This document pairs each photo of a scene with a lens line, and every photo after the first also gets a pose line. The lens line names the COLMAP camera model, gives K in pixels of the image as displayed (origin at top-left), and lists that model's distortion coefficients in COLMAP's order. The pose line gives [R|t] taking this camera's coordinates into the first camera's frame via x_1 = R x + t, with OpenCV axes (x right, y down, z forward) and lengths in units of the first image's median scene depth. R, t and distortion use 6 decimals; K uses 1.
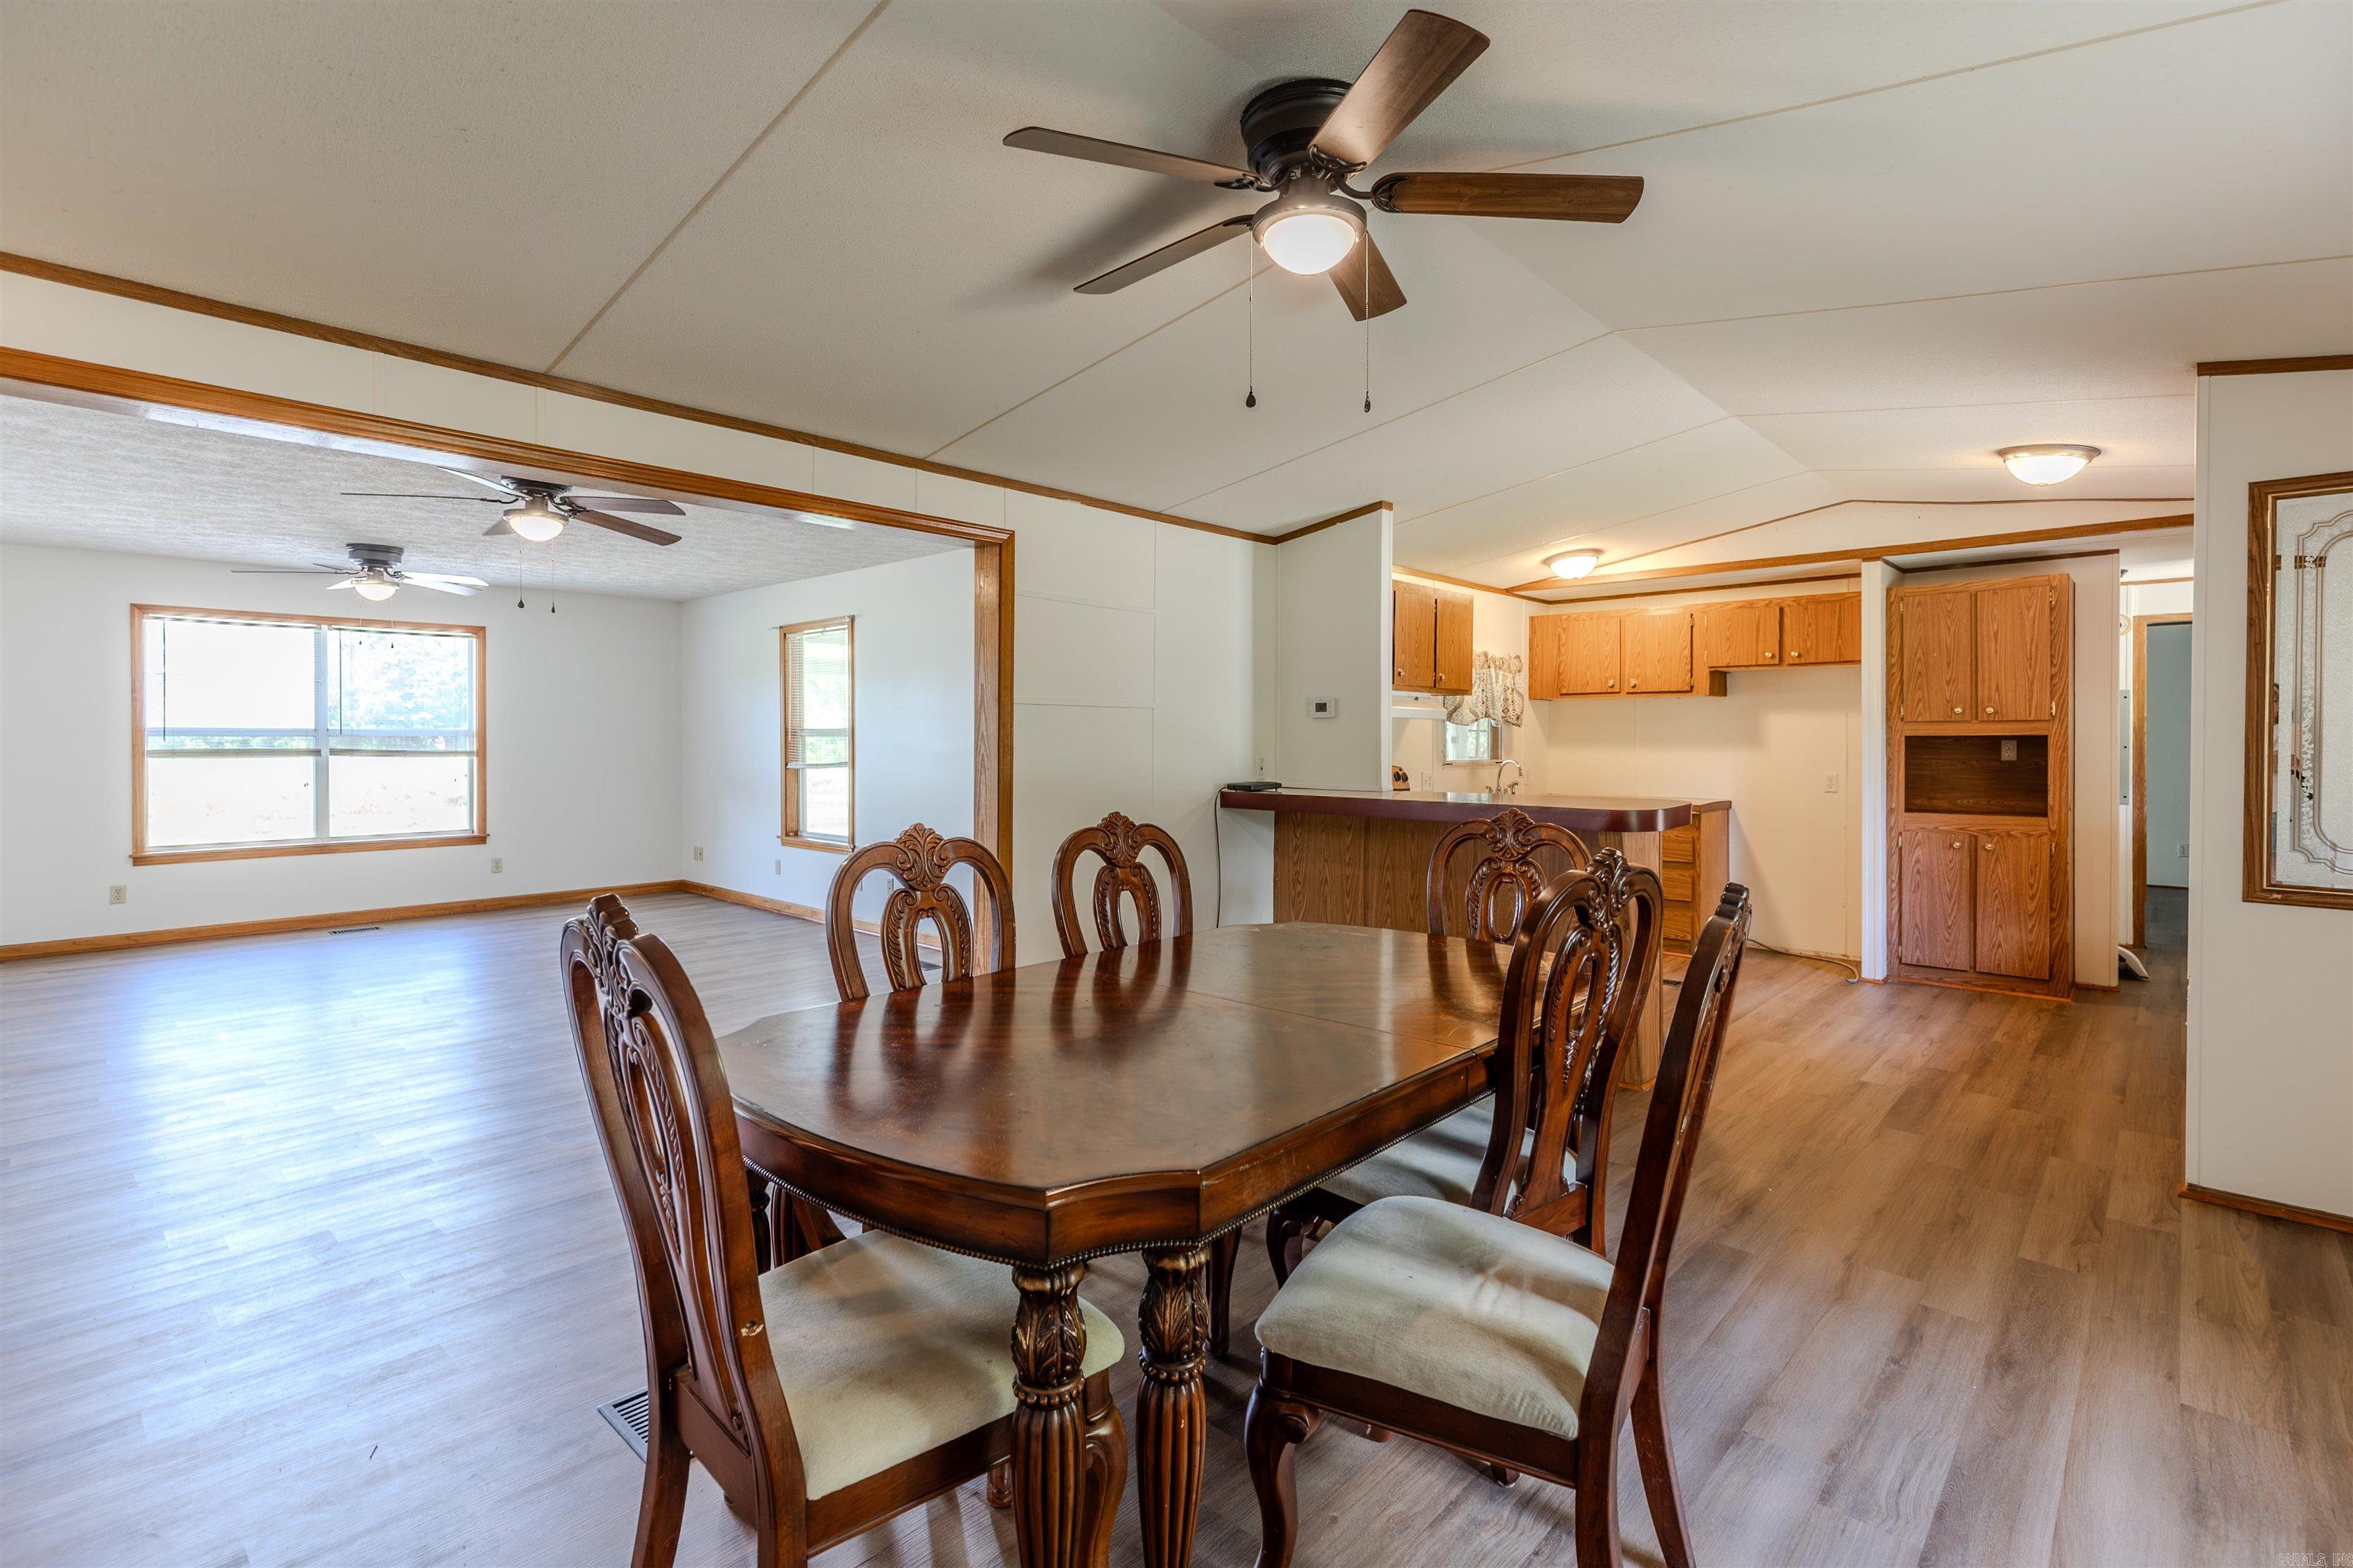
lens RADIAL K [[1083.9, 0, 1212.4], [0, 1083.9, 741.0], [0, 0, 1]] dist [0.012365, -0.003981]
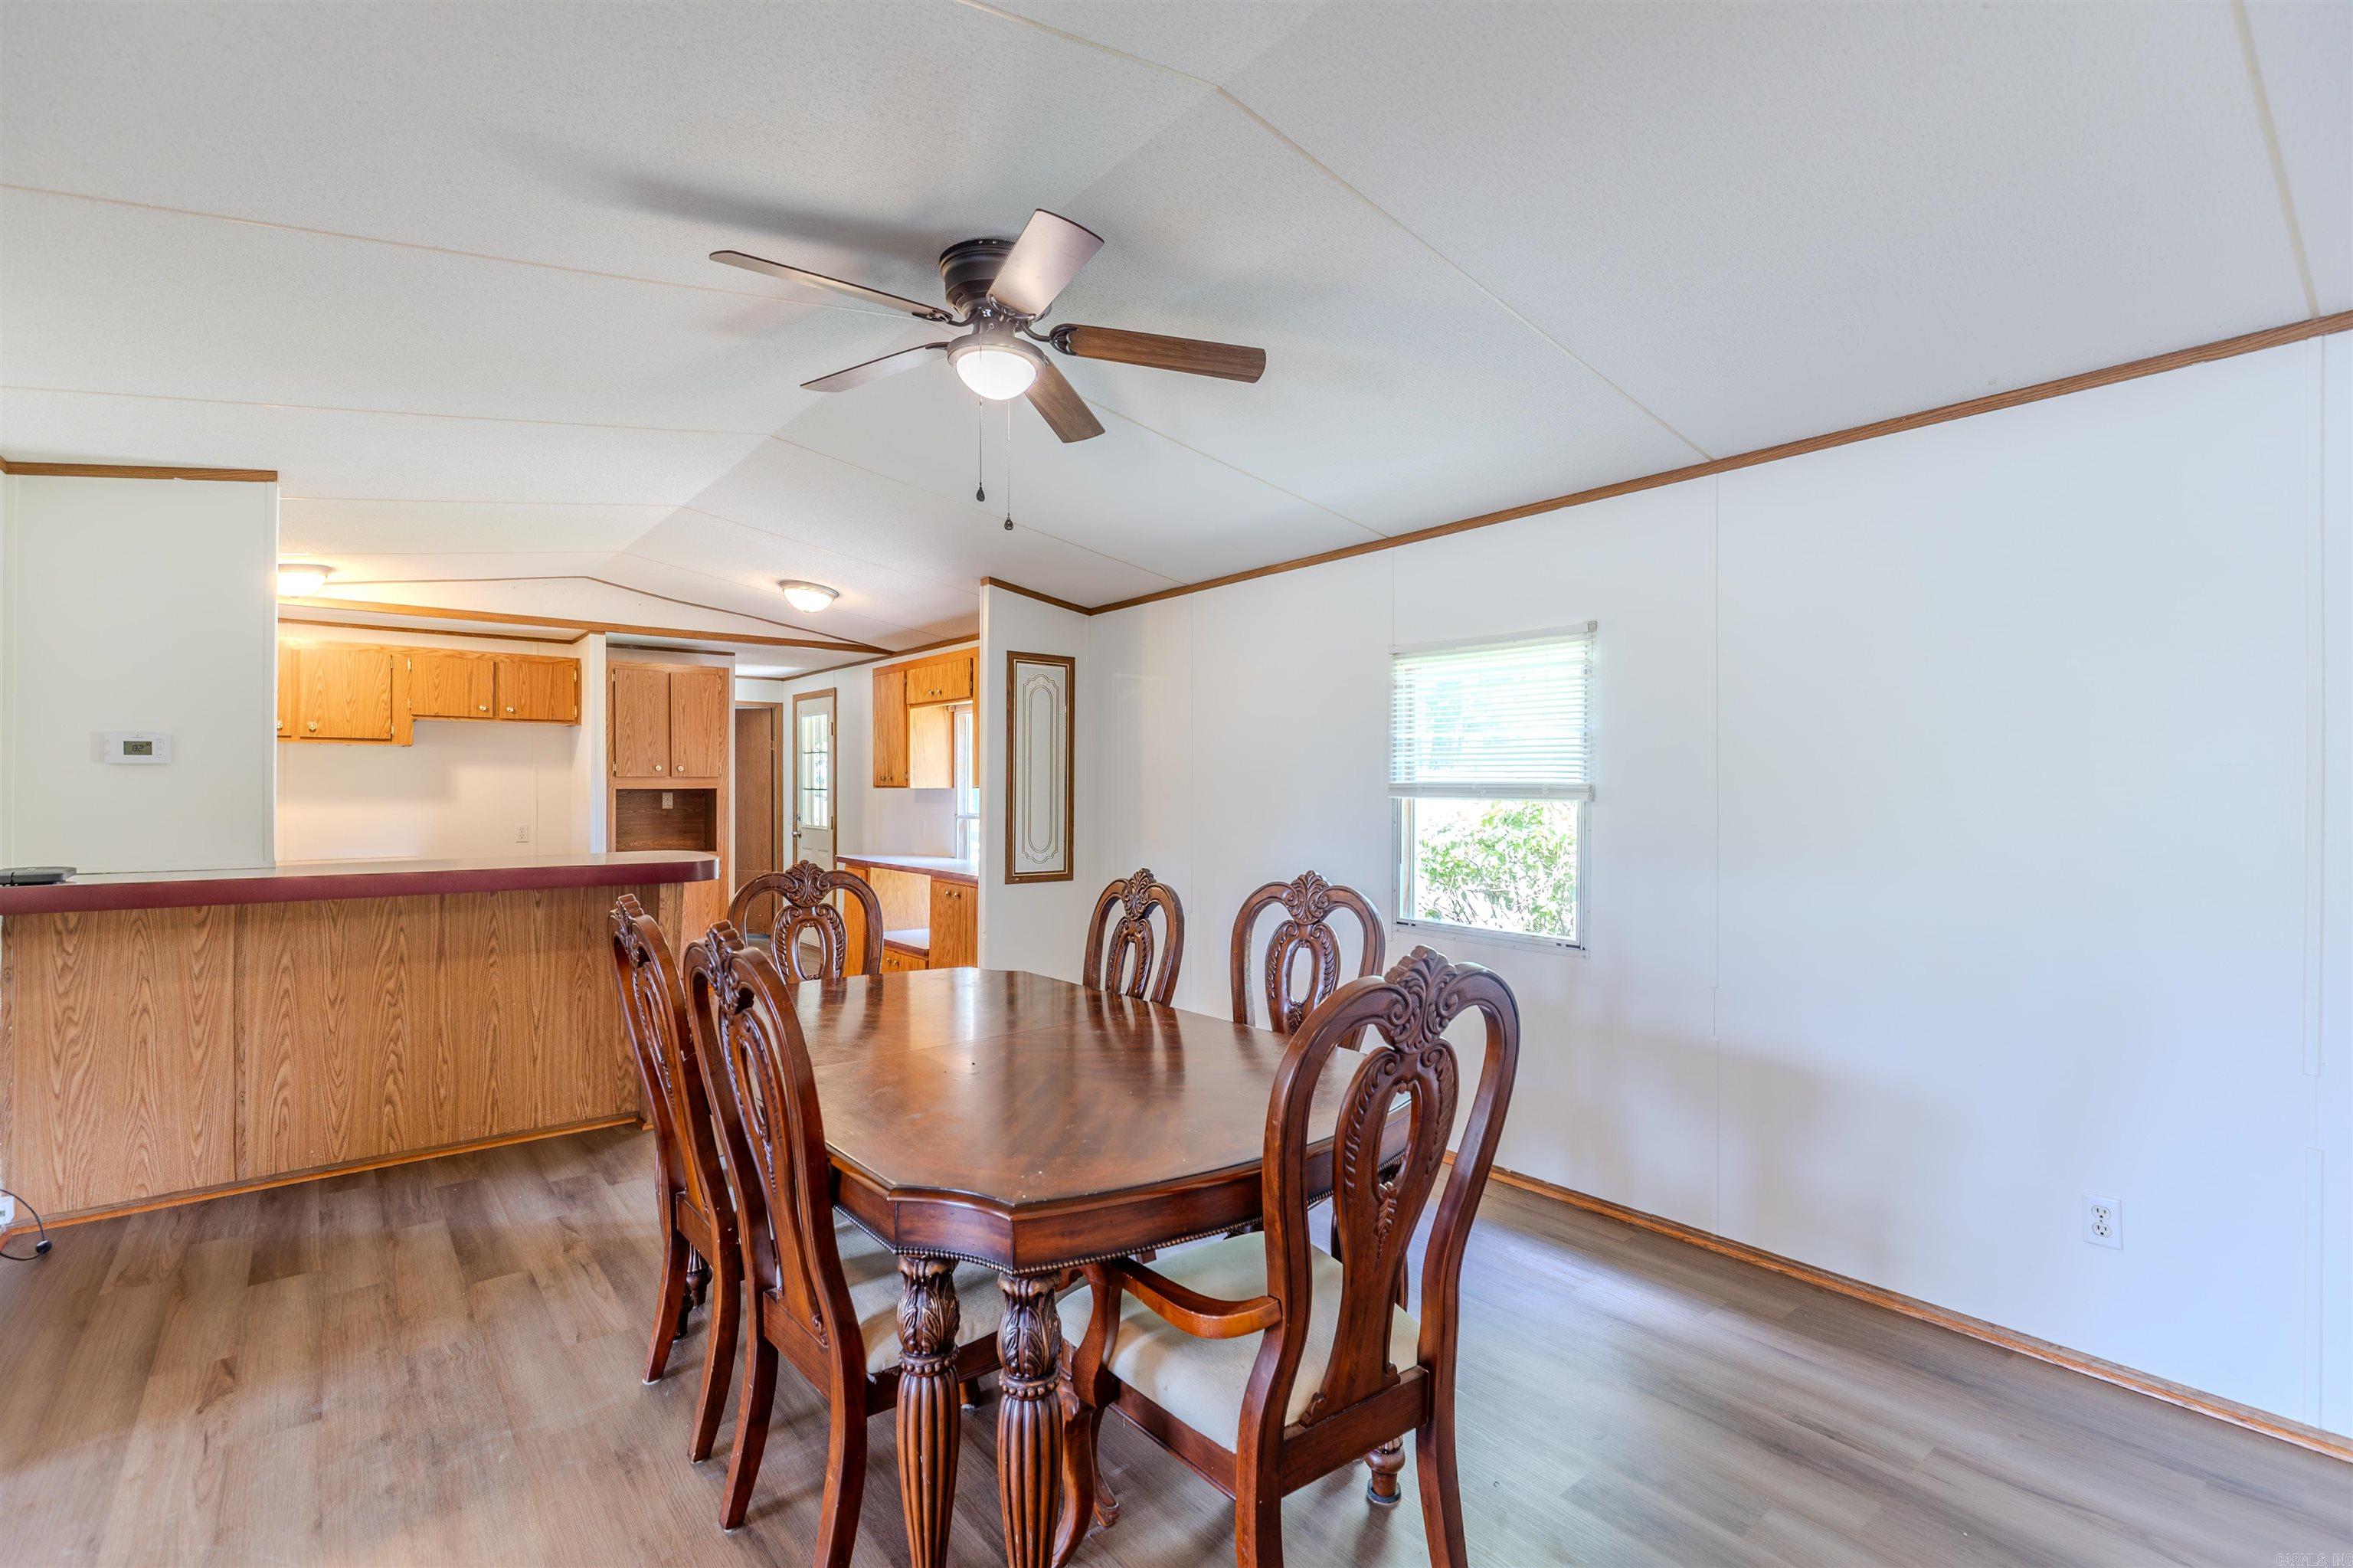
lens RADIAL K [[1083.9, 0, 1121.2], [0, 1083.9, 776.7], [0, 0, 1]] dist [0.012365, -0.003981]
pose [[0.190397, 0.010157, 0.981655, -0.405334], [0.001344, 0.999943, -0.010607, -0.004994], [-0.981706, 0.003339, 0.190372, 0.264743]]
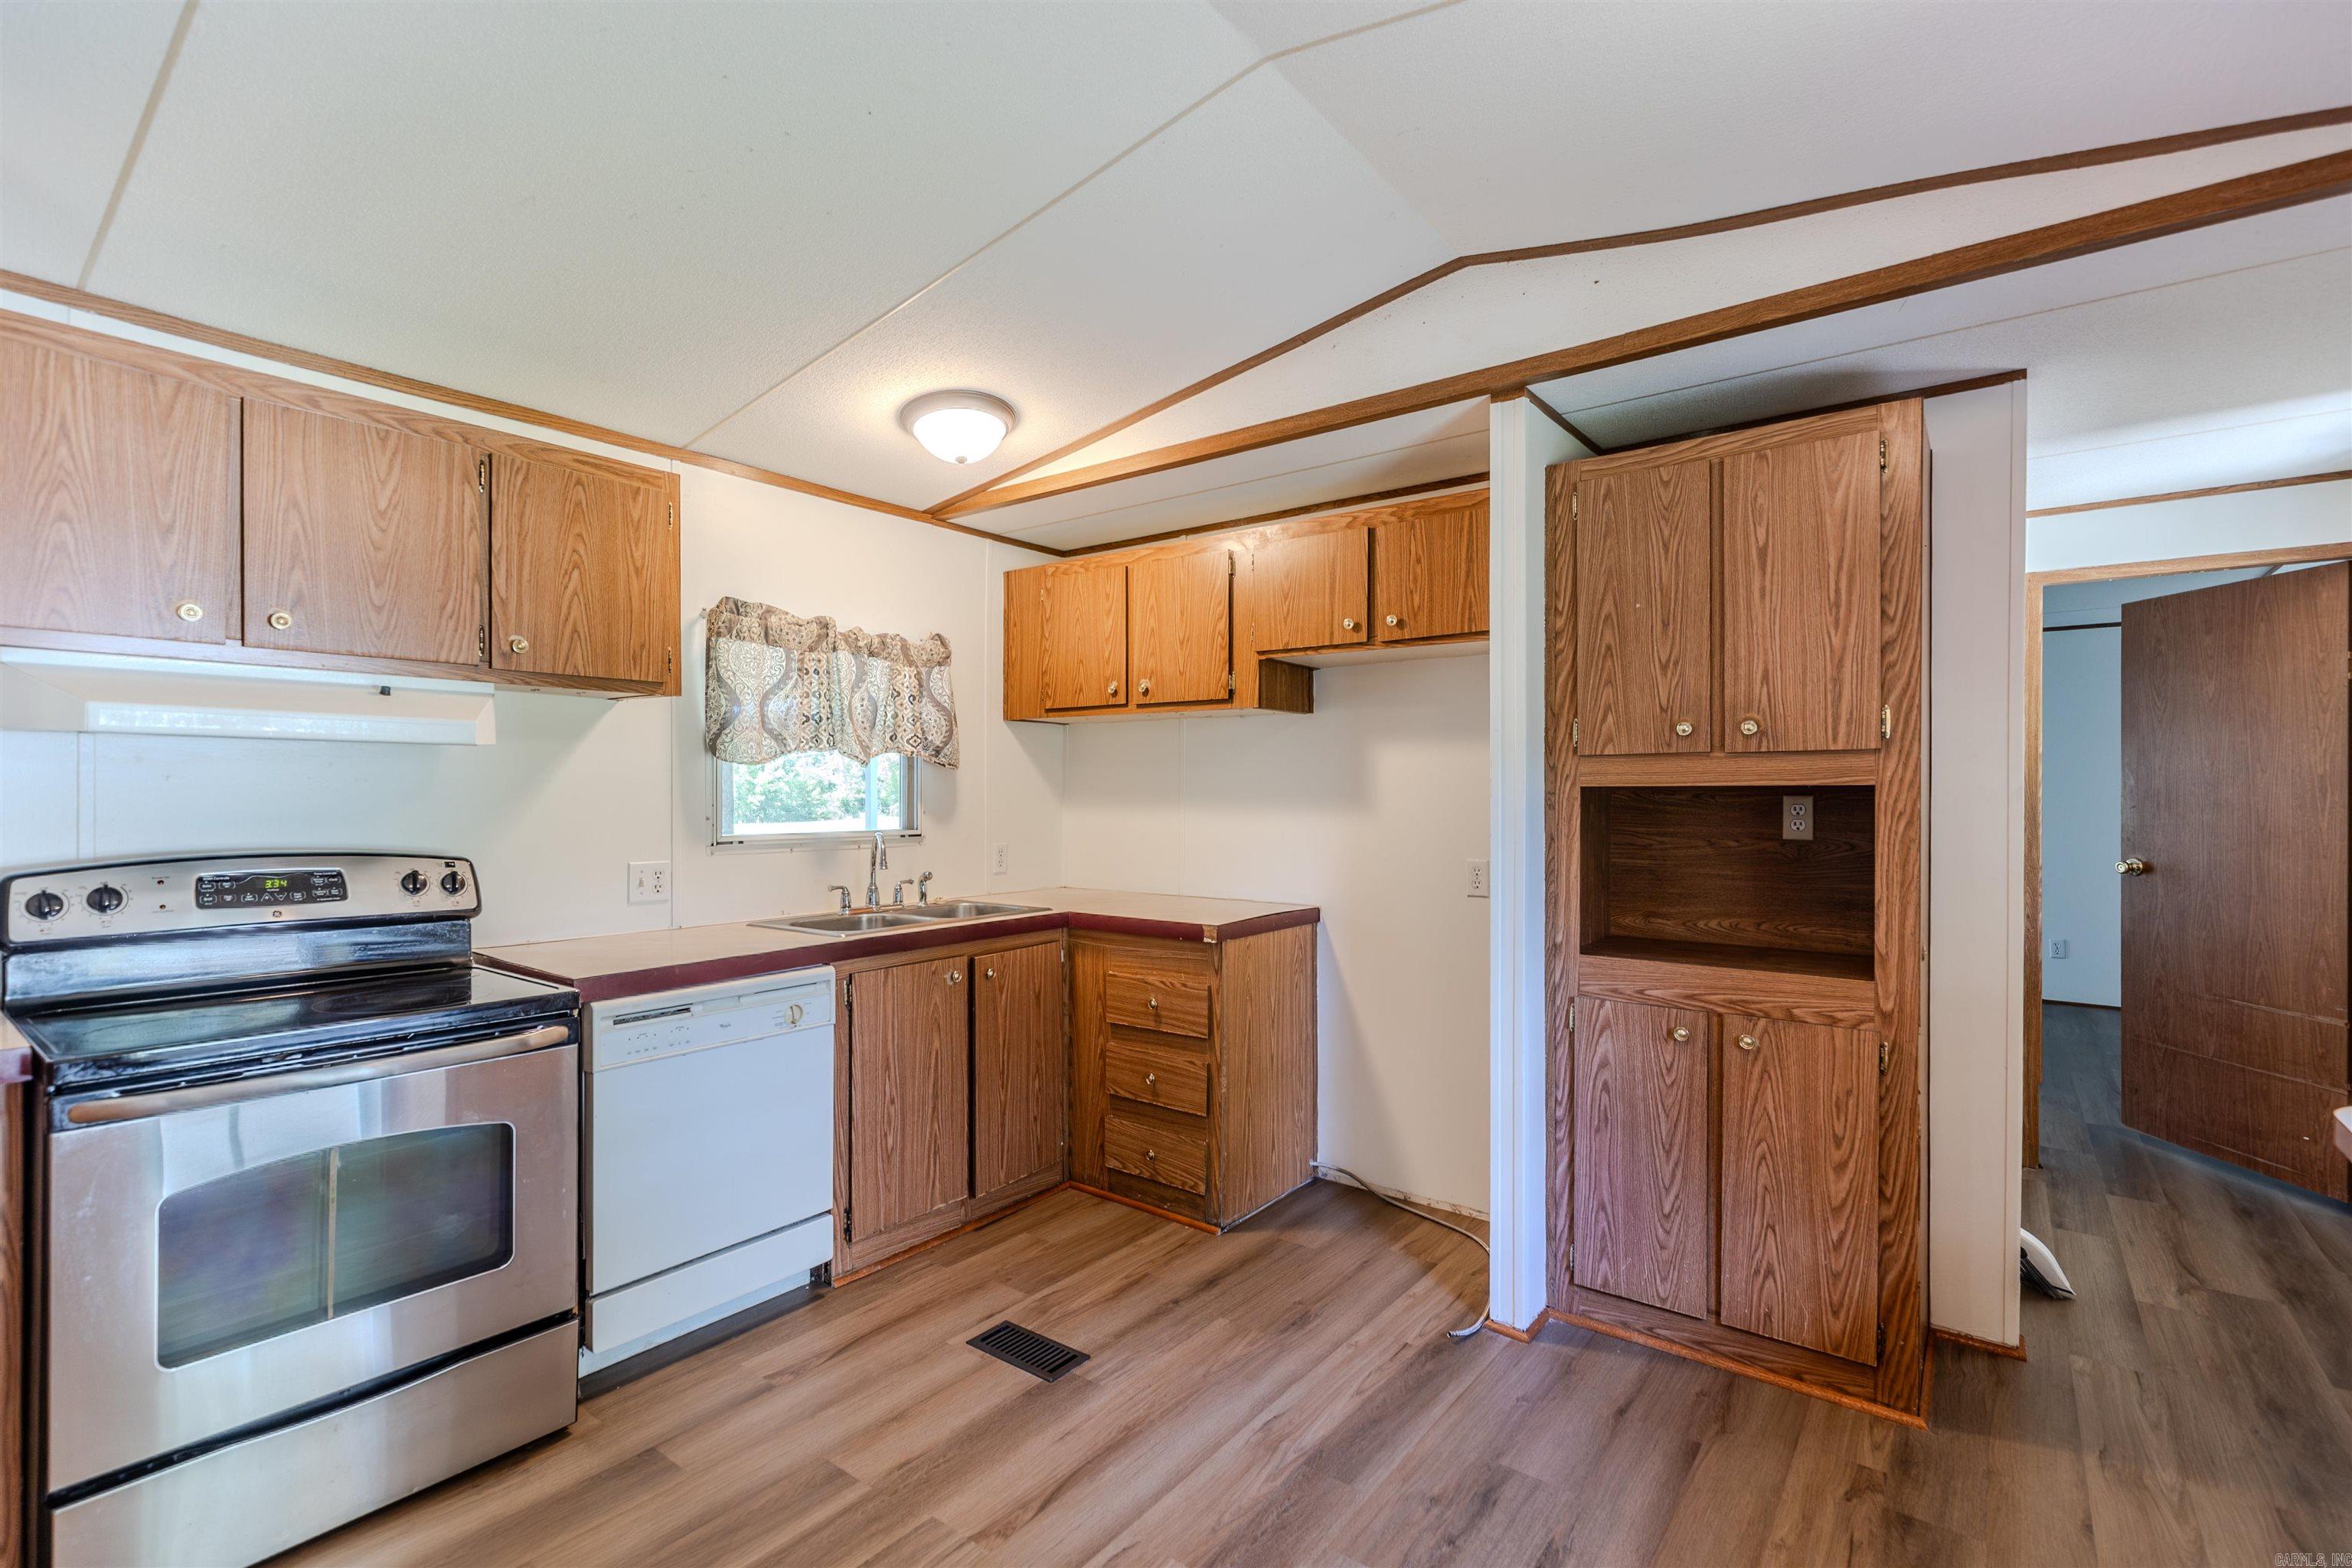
lens RADIAL K [[1083.4, 0, 1186.4], [0, 1083.4, 792.3], [0, 0, 1]] dist [0.012365, -0.003981]
pose [[0.996434, 0.000289, 0.084370, 0.447922], [-0.000417, 0.999999, 0.001498, -0.003075], [-0.084369, -0.001528, 0.996433, 0.580133]]
